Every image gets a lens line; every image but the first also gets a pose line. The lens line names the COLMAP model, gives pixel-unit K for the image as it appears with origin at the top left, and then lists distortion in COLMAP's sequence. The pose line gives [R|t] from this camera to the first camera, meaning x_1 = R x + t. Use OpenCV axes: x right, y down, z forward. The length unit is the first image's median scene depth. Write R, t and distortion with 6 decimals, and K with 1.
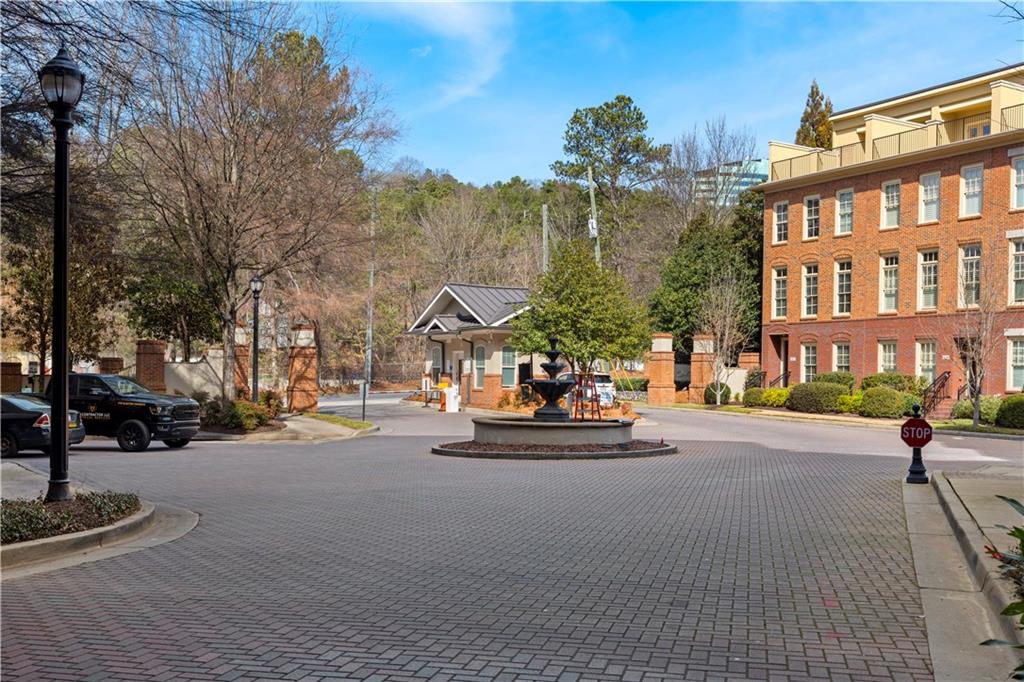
lens RADIAL K [[1008.3, 0, 511.7], [0, 1008.3, 341.4], [0, 0, 1]] dist [0.024676, 0.000000]
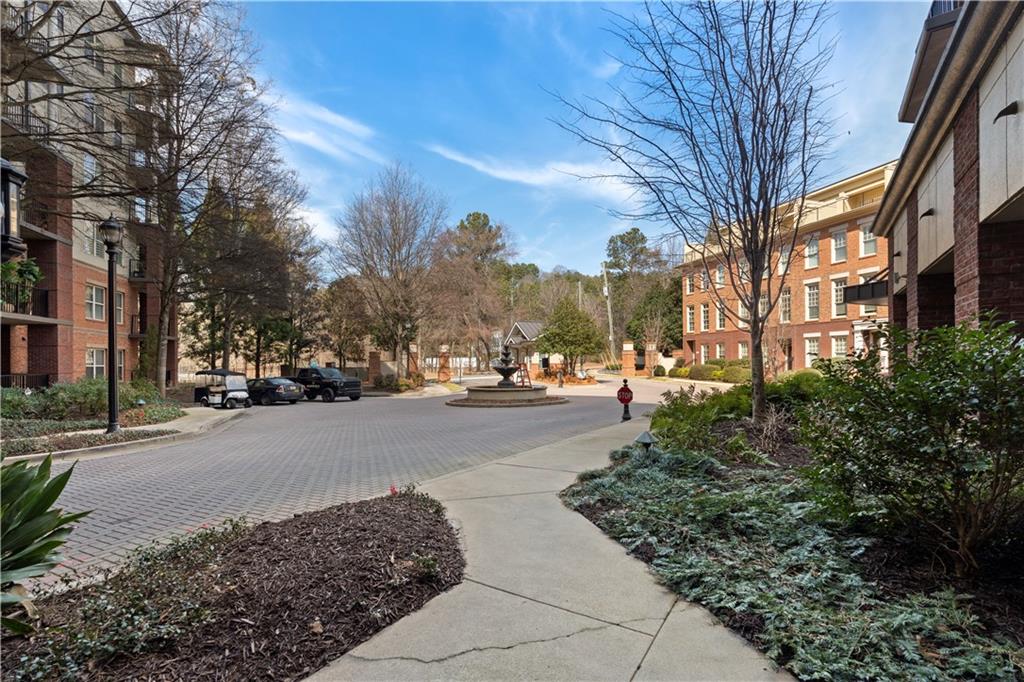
lens RADIAL K [[451.3, 0, 512.4], [0, 451.3, 343.7], [0, 0, 1]] dist [-0.003732, -0.001030]
pose [[0.972289, -0.029580, -0.231904, 0.136162], [0.027278, 0.999542, -0.013124, 0.002206], [0.232186, 0.006435, 0.972650, 0.068816]]
